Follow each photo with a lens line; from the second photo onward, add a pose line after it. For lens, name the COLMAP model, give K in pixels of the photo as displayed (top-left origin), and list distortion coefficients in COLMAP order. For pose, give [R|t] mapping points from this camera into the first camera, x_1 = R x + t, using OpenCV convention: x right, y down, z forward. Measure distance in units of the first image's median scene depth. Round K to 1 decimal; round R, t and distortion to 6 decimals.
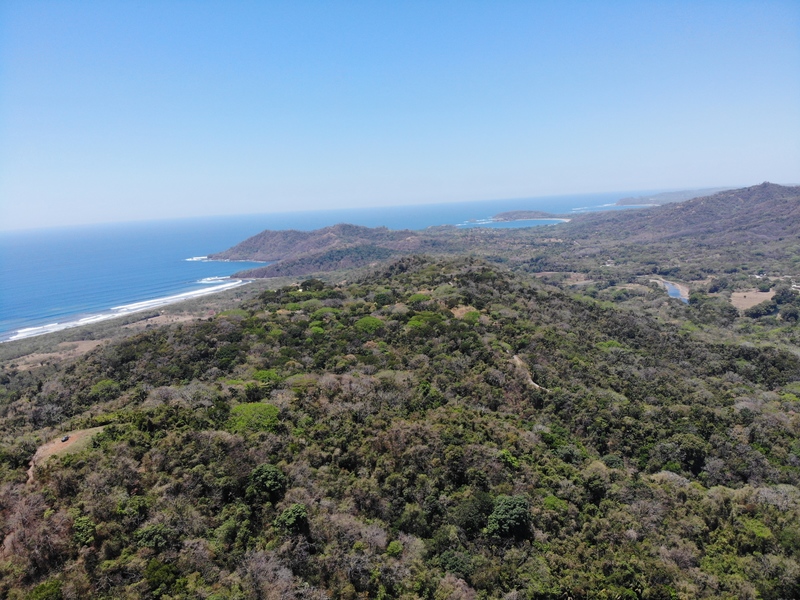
lens RADIAL K [[593.7, 0, 400.0], [0, 593.7, 300.0], [0, 0, 1]] dist [0.050015, -0.162371]
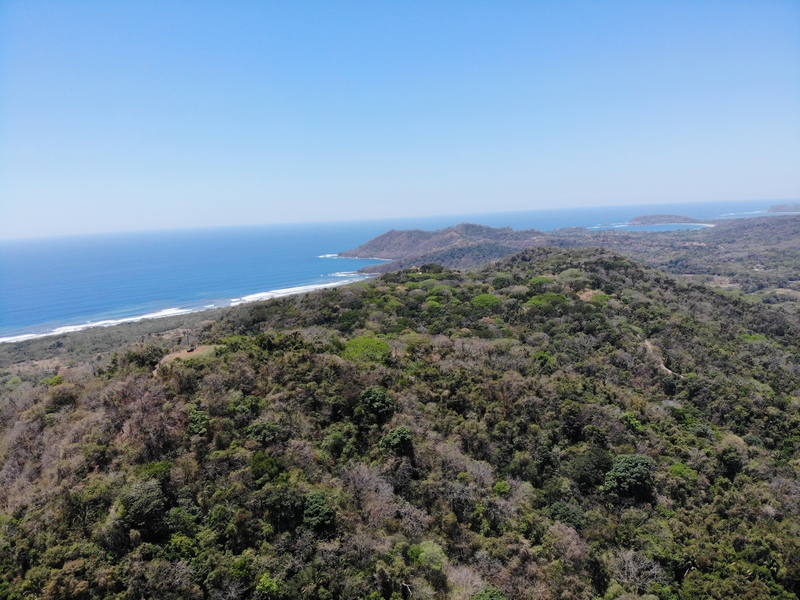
lens RADIAL K [[592.3, 0, 400.0], [0, 592.3, 300.0], [0, 0, 1]] dist [0.083956, -0.215063]
pose [[0.977776, 0.041963, -0.205412, 0.015279], [-0.043437, 0.999053, -0.002669, 0.116146], [0.205105, 0.011532, 0.978672, 0.023797]]
